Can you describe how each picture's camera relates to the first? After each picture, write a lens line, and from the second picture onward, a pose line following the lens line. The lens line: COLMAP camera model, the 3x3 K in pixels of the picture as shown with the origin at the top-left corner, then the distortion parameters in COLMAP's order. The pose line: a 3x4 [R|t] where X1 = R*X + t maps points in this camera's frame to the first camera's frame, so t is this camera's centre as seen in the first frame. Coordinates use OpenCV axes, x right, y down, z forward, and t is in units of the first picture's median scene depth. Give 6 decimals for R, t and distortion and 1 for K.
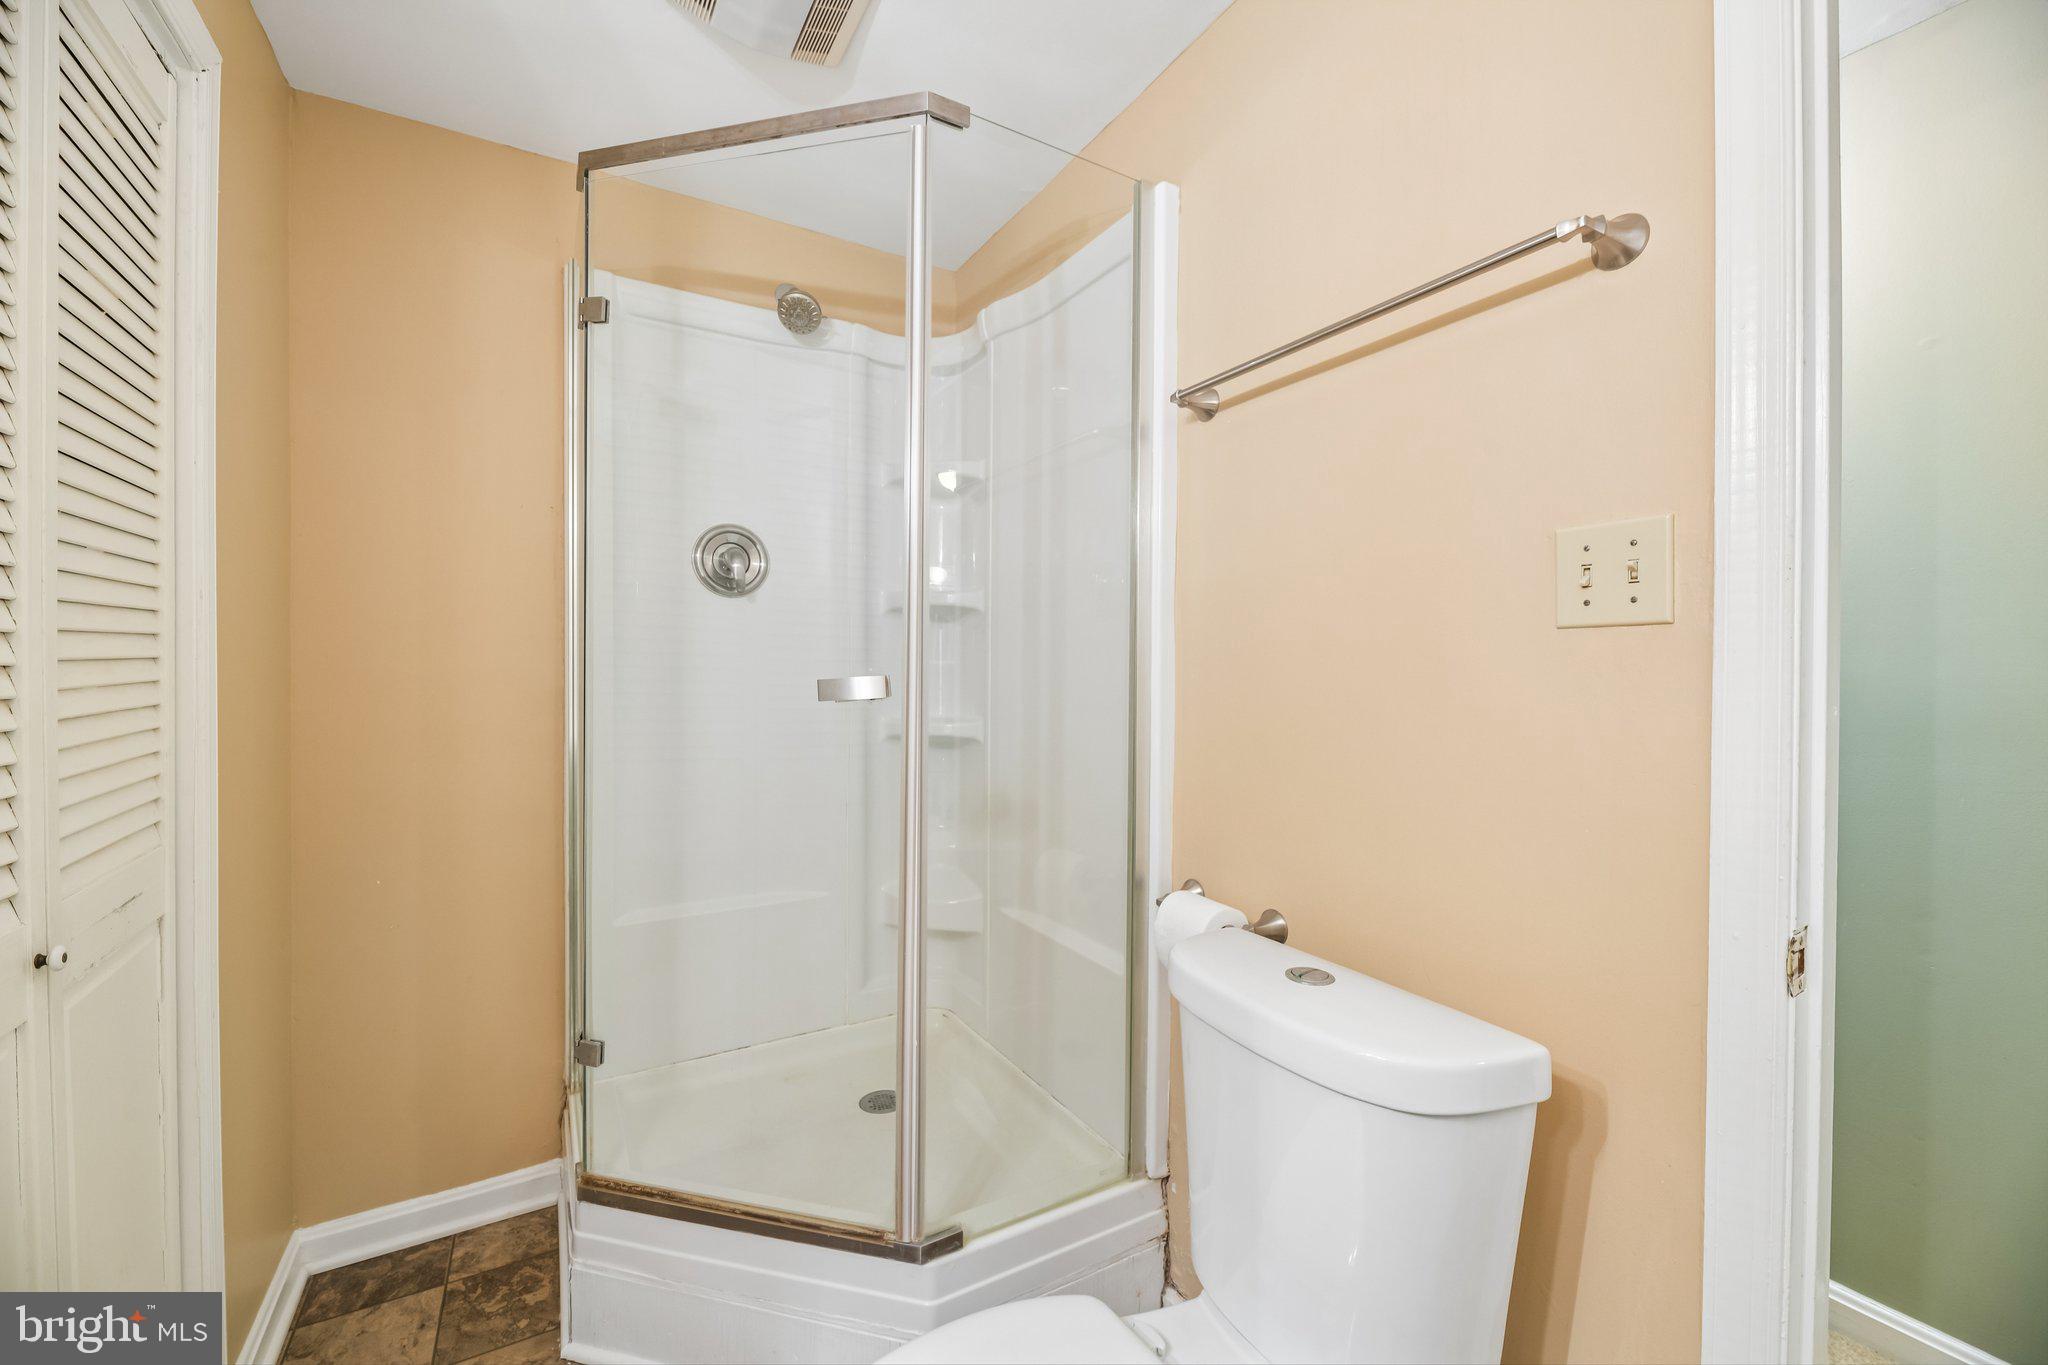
lens RADIAL K [[794.2, 0, 1019.3], [0, 794.2, 690.7], [0, 0, 1]] dist [-0.001534, -0.000479]
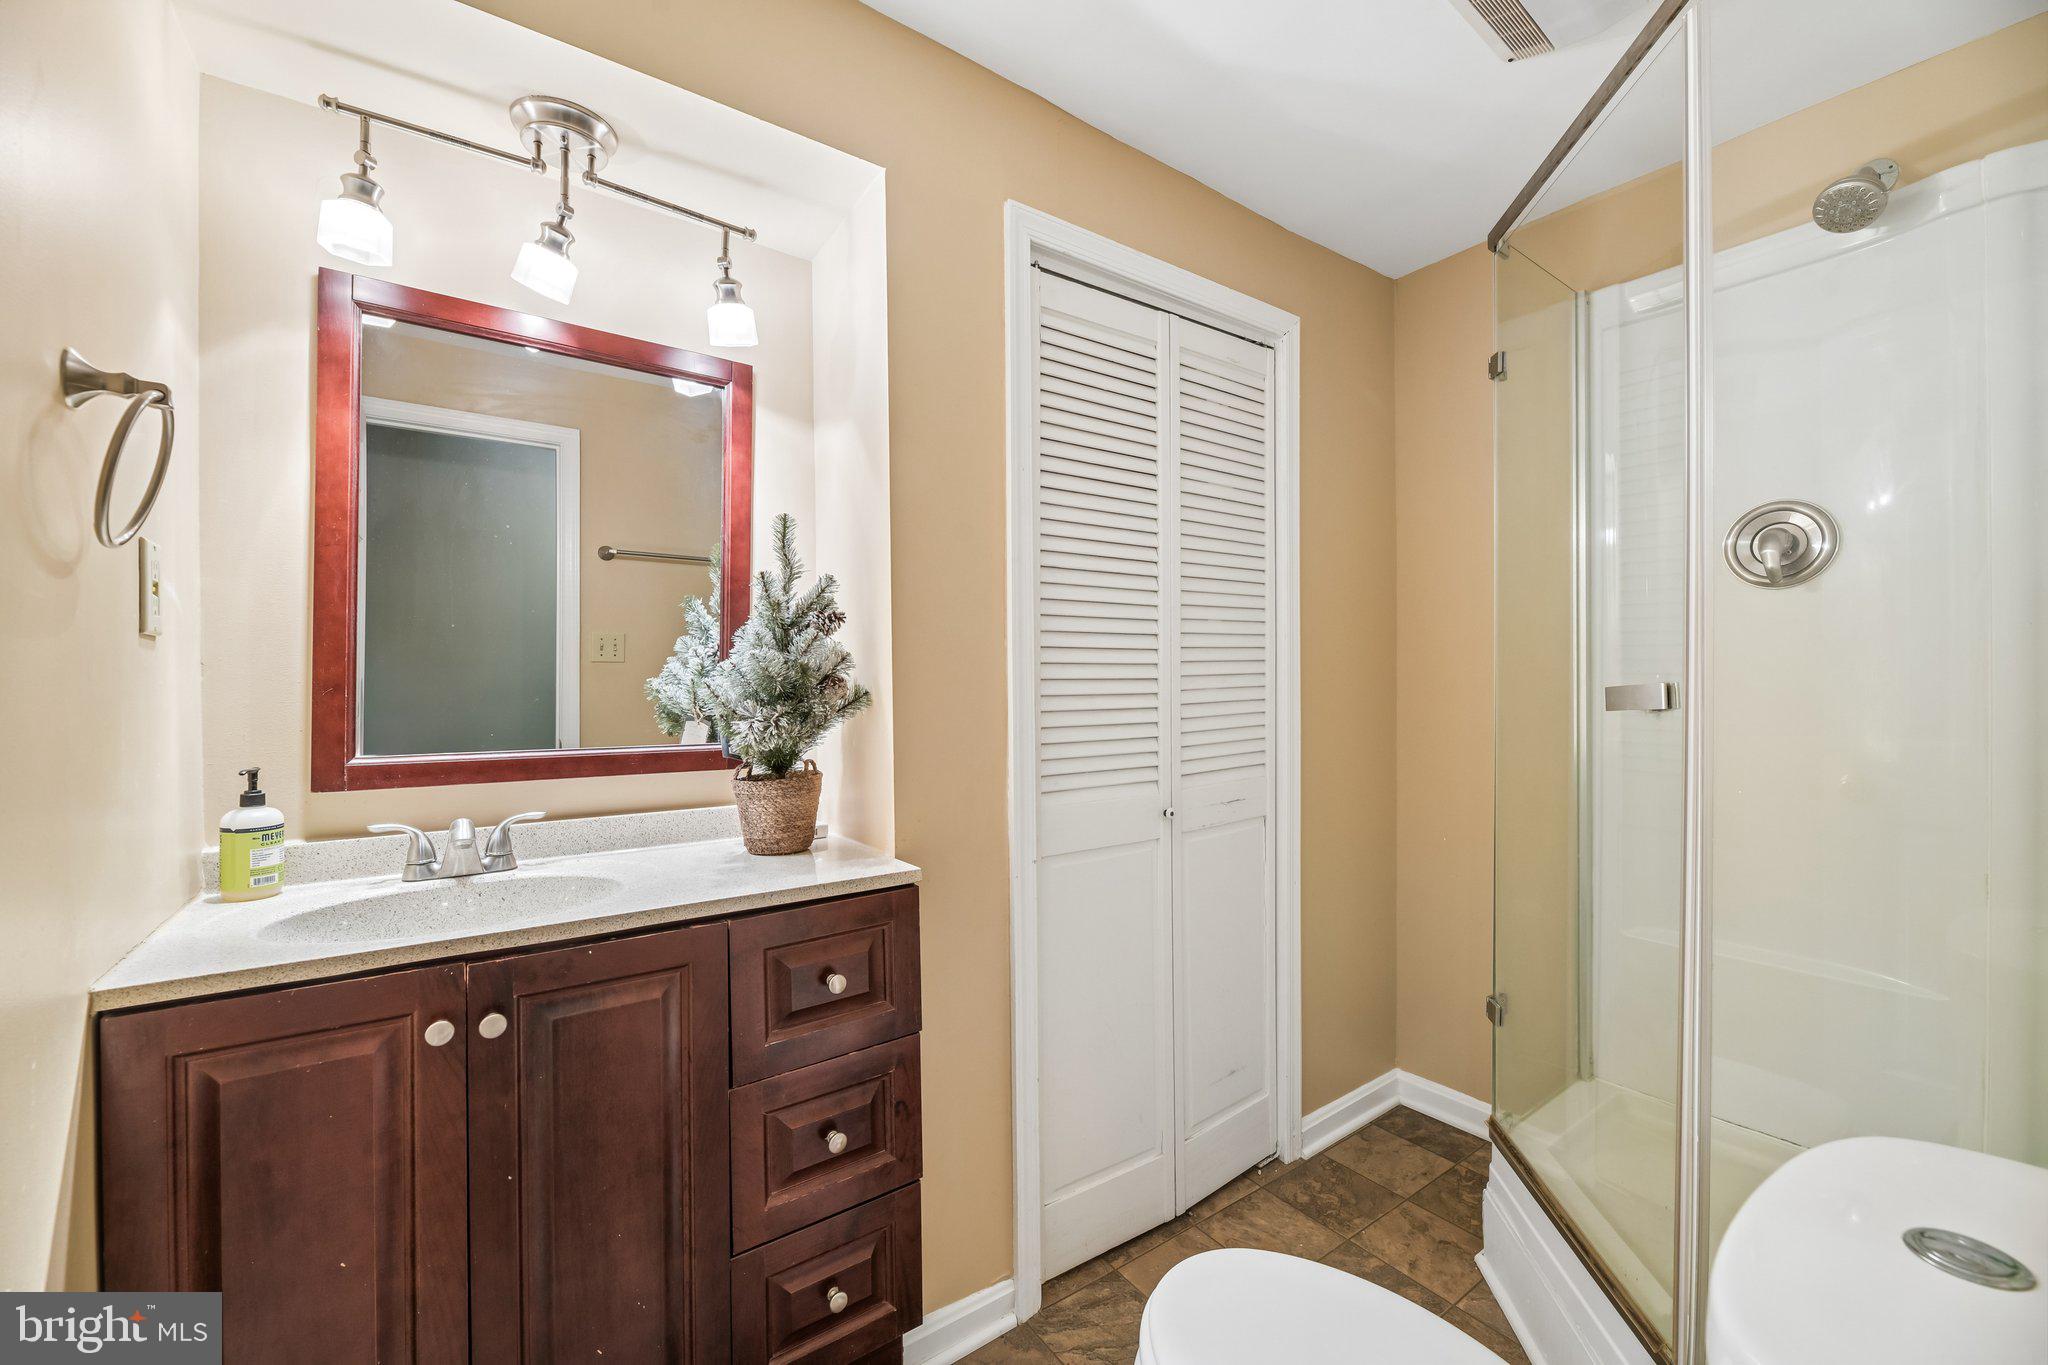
lens RADIAL K [[822.3, 0, 1024.0], [0, 822.3, 682.5], [0, 0, 1]] dist [-0.054192, -0.000182]
pose [[0.074339, 0.003353, -0.997227, 0.501355], [-0.014346, 0.999894, 0.002293, -0.010161], [0.997130, 0.014136, 0.074379, 0.218892]]
